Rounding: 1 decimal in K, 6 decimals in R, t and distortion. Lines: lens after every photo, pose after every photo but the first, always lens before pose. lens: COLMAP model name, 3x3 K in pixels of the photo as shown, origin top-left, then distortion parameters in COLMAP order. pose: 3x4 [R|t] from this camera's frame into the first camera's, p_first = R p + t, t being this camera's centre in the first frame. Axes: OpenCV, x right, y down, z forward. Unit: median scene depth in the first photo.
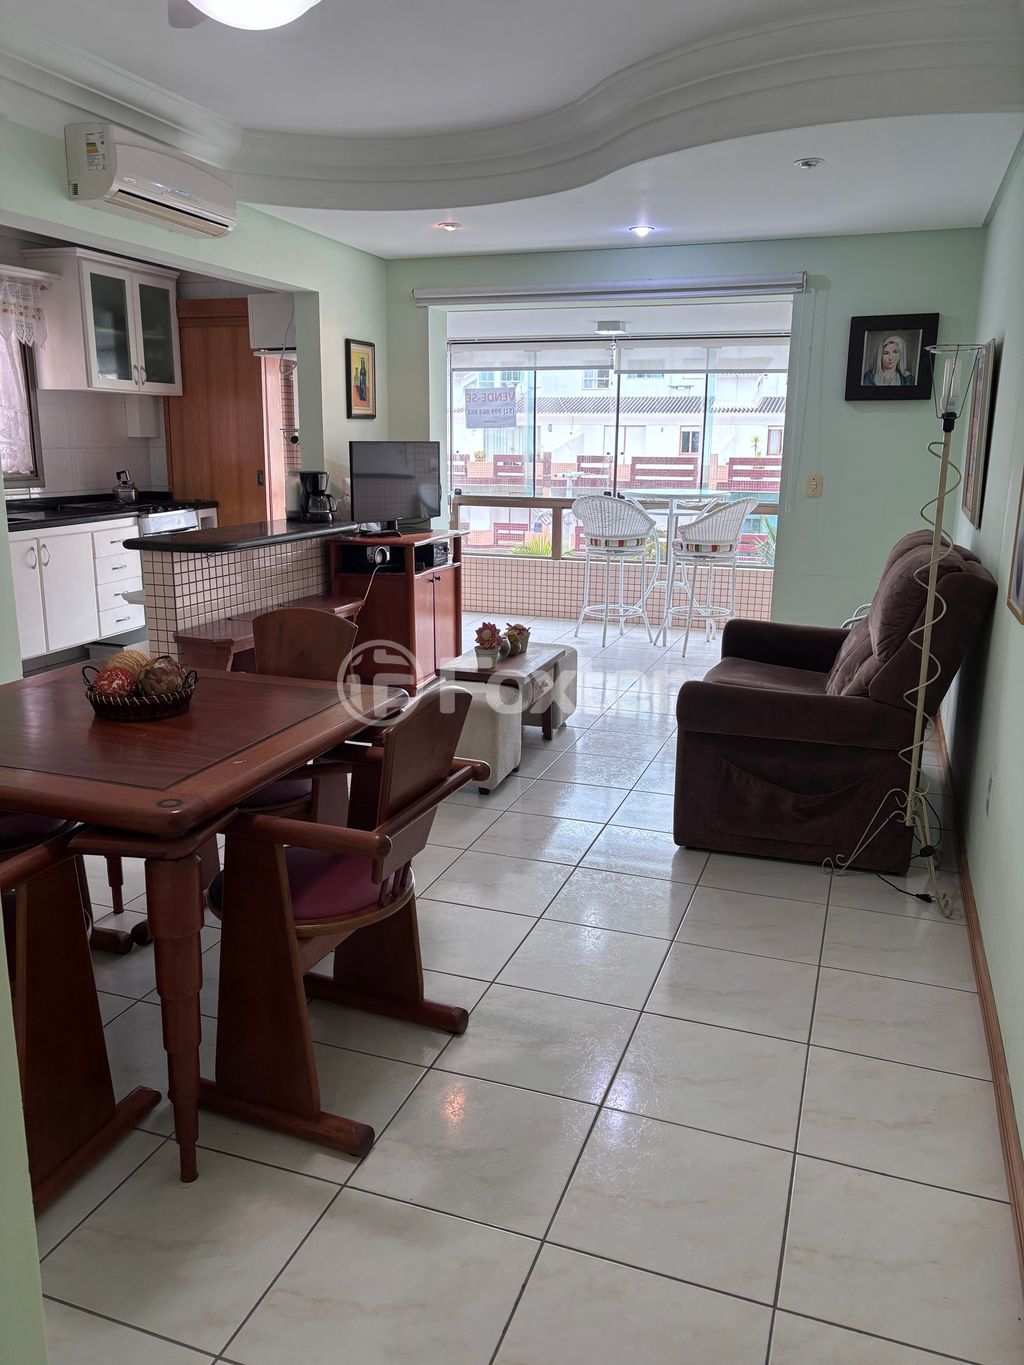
lens RADIAL K [[1037.6, 0, 502.6], [0, 1037.6, 687.1], [0, 0, 1]] dist [0.036757, 0.000201]
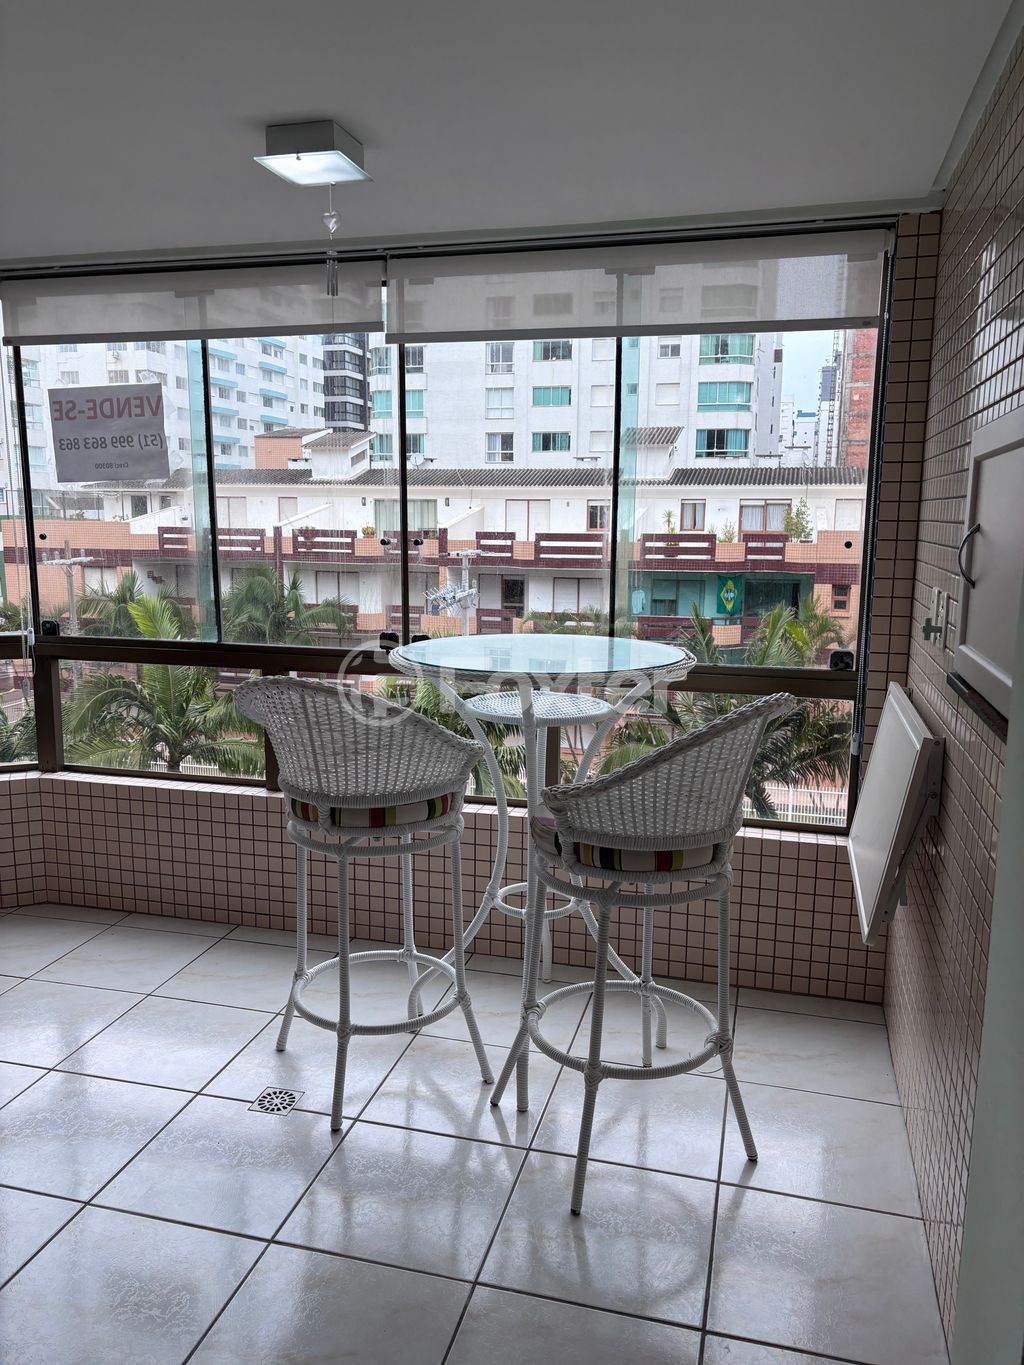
lens RADIAL K [[1037.6, 0, 515.7], [0, 1037.6, 679.1], [0, 0, 1]] dist [0.036757, 0.000201]
pose [[0.995587, -0.016474, 0.092389, 0.108225], [0.023526, 0.996848, -0.075765, -0.132263], [-0.090849, 0.077604, 0.992836, 0.566481]]
